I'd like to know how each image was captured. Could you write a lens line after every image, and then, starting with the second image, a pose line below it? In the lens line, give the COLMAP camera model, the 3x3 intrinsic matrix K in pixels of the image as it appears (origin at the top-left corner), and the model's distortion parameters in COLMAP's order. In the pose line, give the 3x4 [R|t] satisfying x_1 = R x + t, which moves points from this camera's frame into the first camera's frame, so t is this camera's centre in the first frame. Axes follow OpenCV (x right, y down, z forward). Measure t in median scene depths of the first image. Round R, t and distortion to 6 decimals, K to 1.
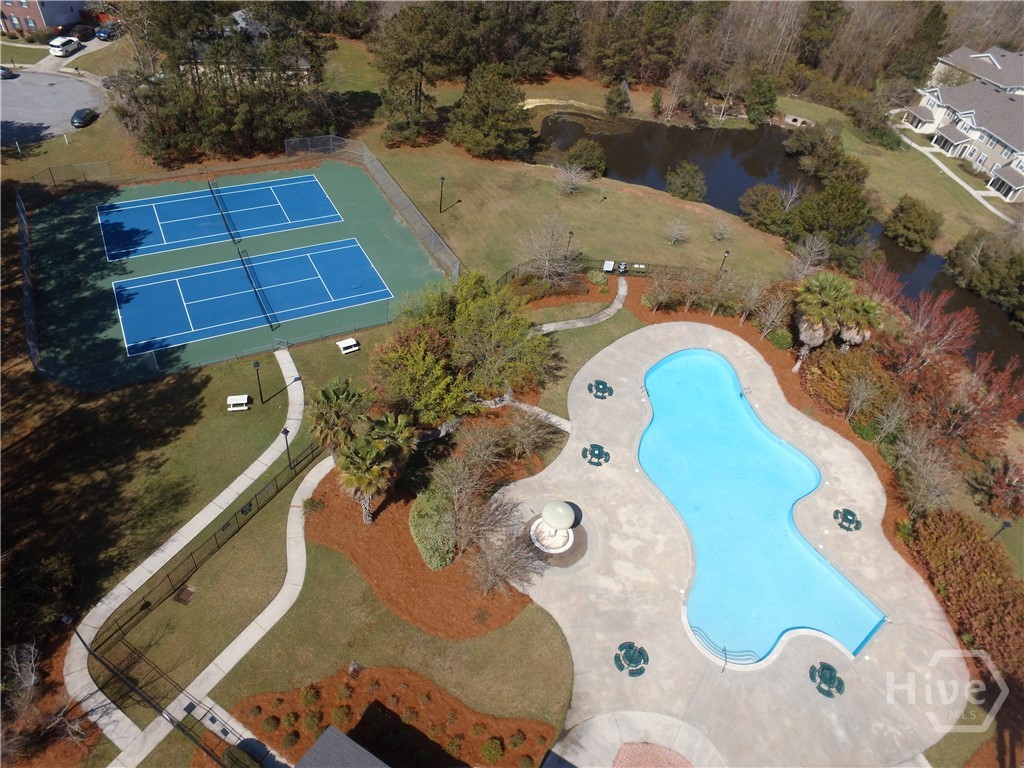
lens RADIAL K [[690.1, 0, 506.5], [0, 690.1, 383.3], [0, 0, 1]] dist [-0.122351, 0.088116]
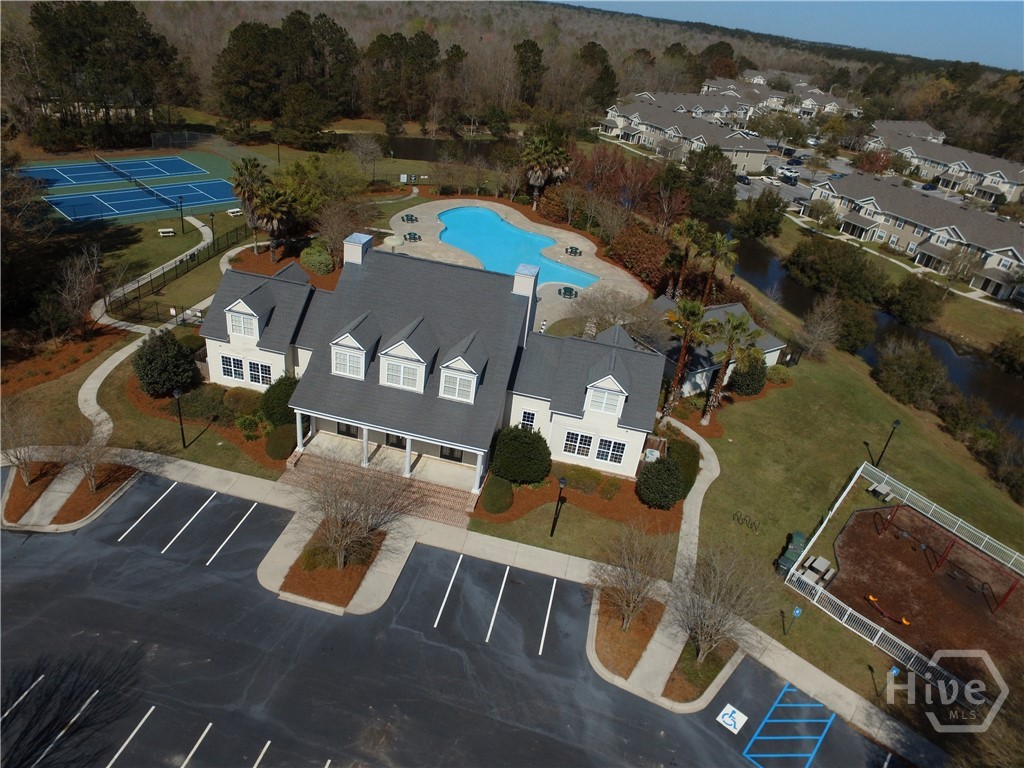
lens RADIAL K [[690.1, 0, 506.5], [0, 690.1, 383.3], [0, 0, 1]] dist [-0.122351, 0.088116]
pose [[0.950265, -0.160502, 0.266899, -0.093574], [0.211086, 0.962032, -0.173025, 0.504803], [-0.228994, 0.220759, 0.948065, -0.311517]]
